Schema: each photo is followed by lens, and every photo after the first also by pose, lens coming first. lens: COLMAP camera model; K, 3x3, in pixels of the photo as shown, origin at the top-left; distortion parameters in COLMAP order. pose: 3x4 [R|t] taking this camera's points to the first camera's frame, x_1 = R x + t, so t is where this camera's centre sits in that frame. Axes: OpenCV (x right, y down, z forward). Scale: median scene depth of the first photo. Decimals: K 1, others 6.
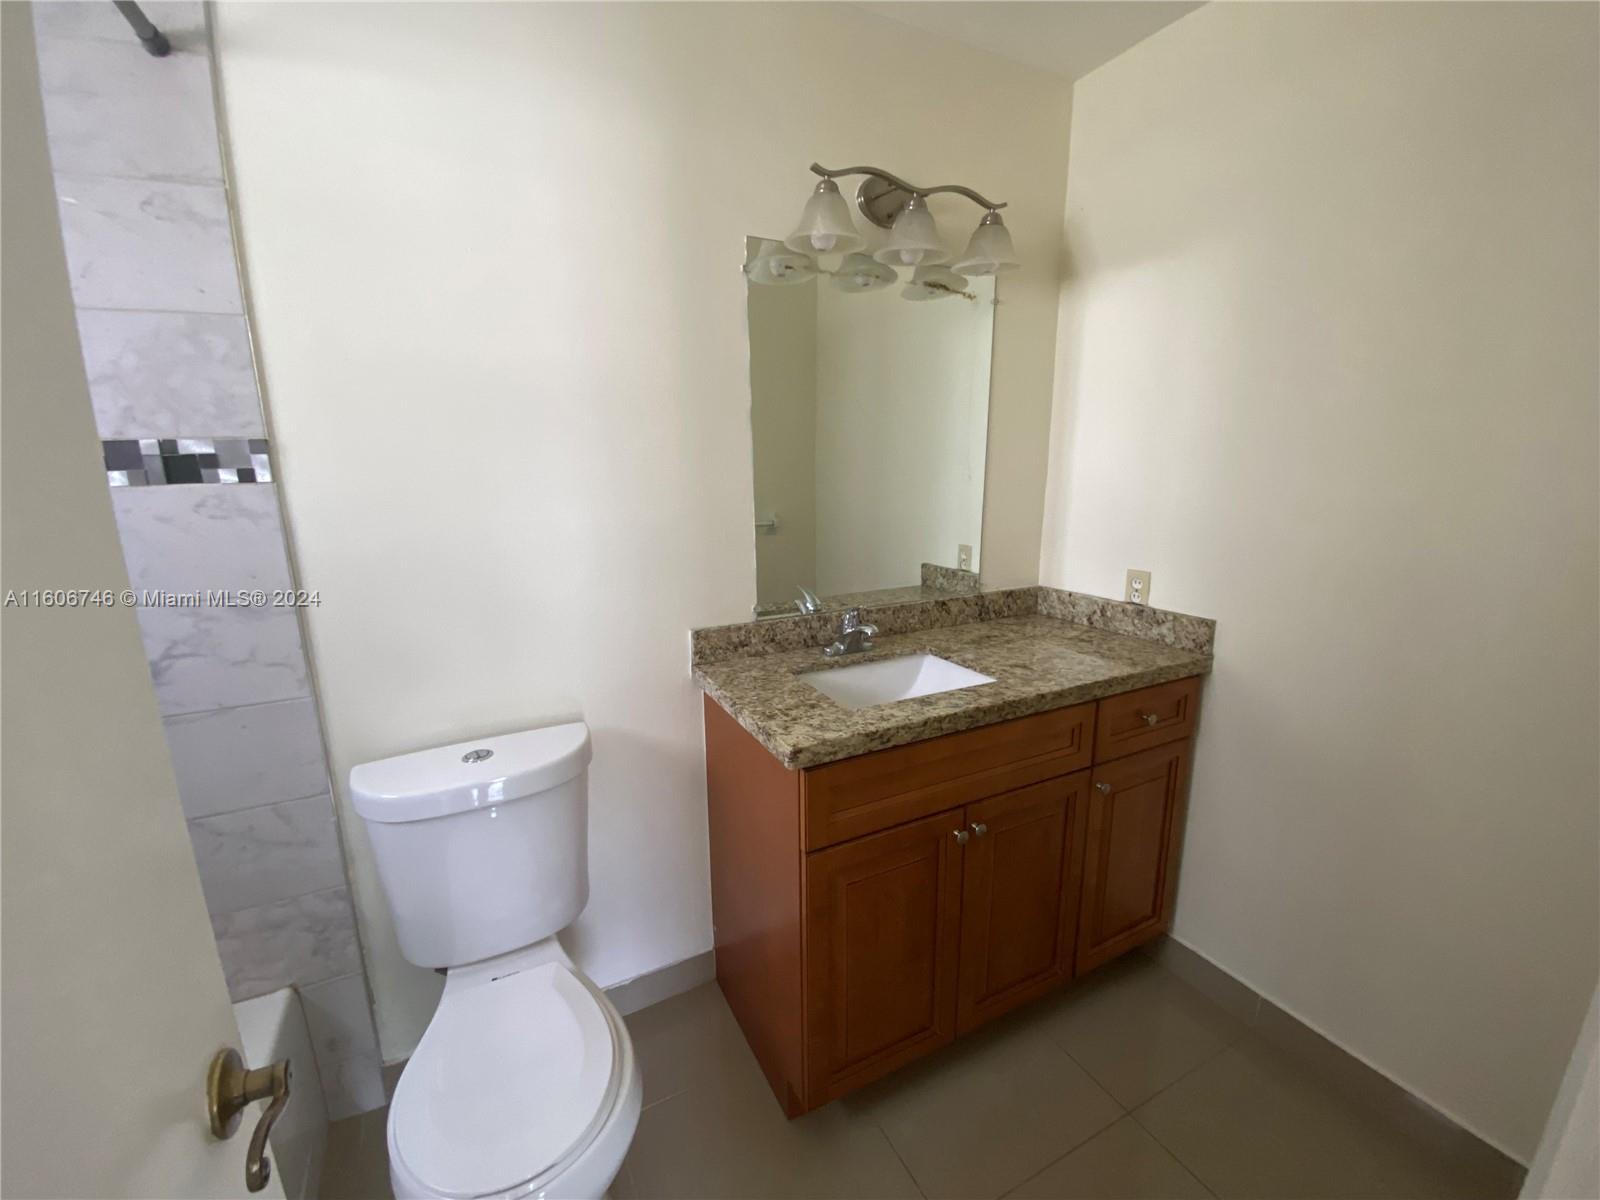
lens RADIAL K [[646.7, 0, 794.8], [0, 646.7, 606.5], [0, 0, 1]] dist [0.018116, -0.020267]
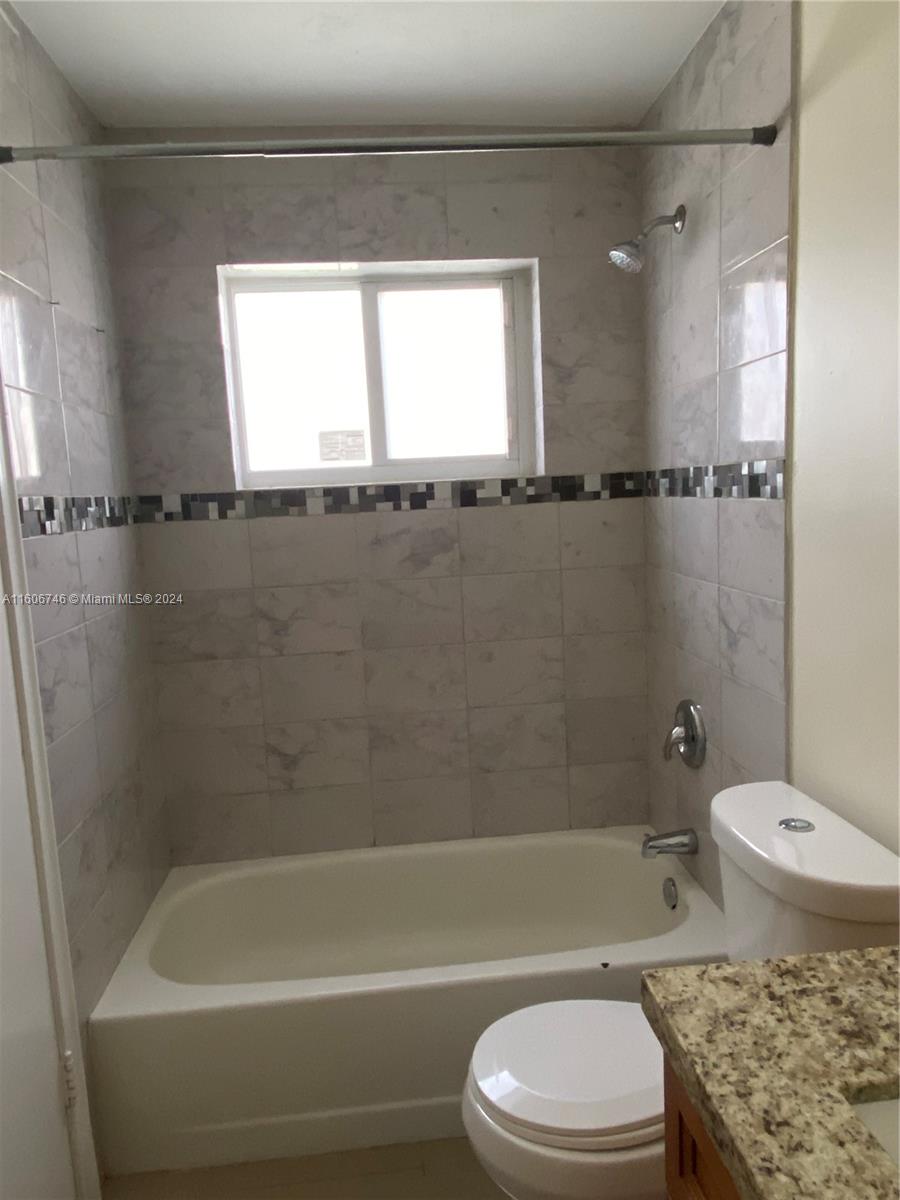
lens RADIAL K [[807.6, 0, 447.4], [0, 807.6, 597.7], [0, 0, 1]] dist [0.068705, -0.101795]
pose [[-0.360263, 0.152353, -0.920326, 0.628786], [-0.160751, 0.961676, 0.222124, -0.225438], [0.918896, 0.227966, -0.321965, 0.896712]]
